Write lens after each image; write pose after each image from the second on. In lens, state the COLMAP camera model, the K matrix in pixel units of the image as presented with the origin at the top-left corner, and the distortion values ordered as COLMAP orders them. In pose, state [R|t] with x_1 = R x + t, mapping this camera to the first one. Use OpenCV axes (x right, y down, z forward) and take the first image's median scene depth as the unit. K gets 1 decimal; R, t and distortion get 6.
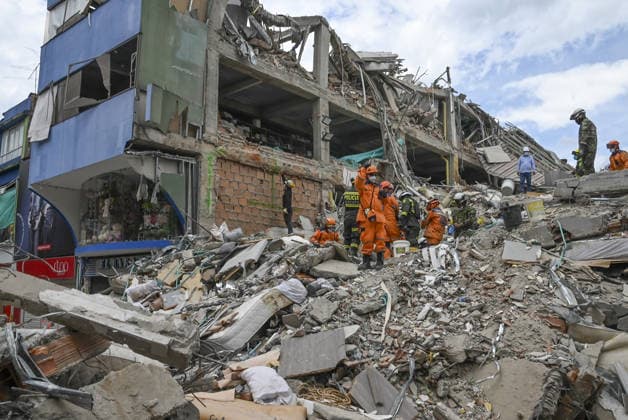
lens RADIAL K [[549.7, 0, 314.0], [0, 549.7, 210.0], [0, 0, 1]] dist [-0.104364, 0.086784]
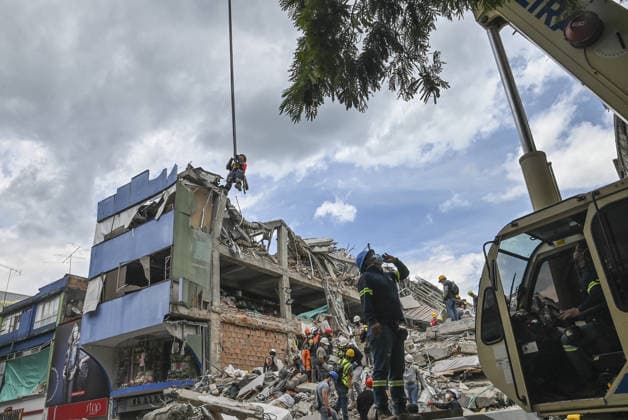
lens RADIAL K [[479.0, 0, 314.0], [0, 479.0, 210.0], [0, 0, 1]] dist [-0.126596, 0.128061]
pose [[0.993462, -0.032246, 0.109512, -0.050922], [0.062019, 0.957824, -0.280584, -0.007394], [-0.095845, 0.285541, 0.953562, -0.351008]]
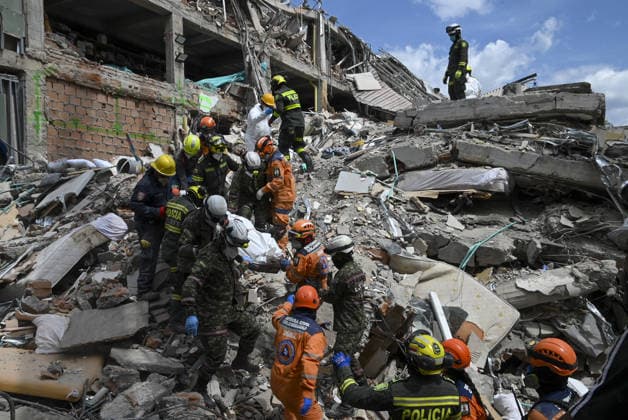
lens RADIAL K [[565.5, 0, 314.0], [0, 565.5, 210.0], [0, 0, 1]] dist [-0.088660, 0.175082]
pose [[0.978187, -0.017191, 0.207012, 0.052217], [-0.009559, 0.991789, 0.127531, -0.001737], [-0.207504, -0.126728, 0.969991, 0.009973]]
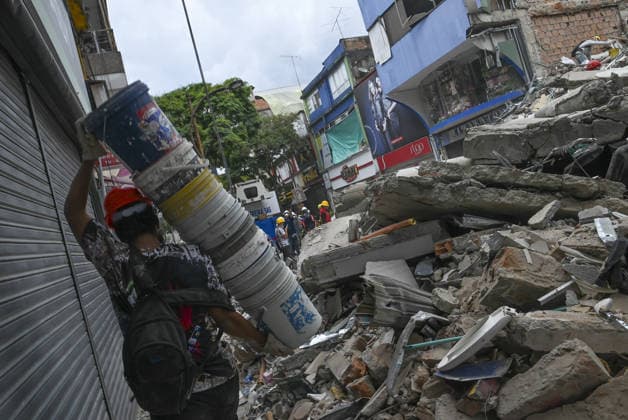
lens RADIAL K [[473.3, 0, 314.0], [0, 473.3, 210.0], [0, 0, 1]] dist [-0.128544, 0.121111]
pose [[0.839350, -0.236469, -0.489463, -0.176100], [0.336406, 0.933248, 0.126013, 0.017234], [0.426992, -0.270427, 0.862871, -0.236601]]
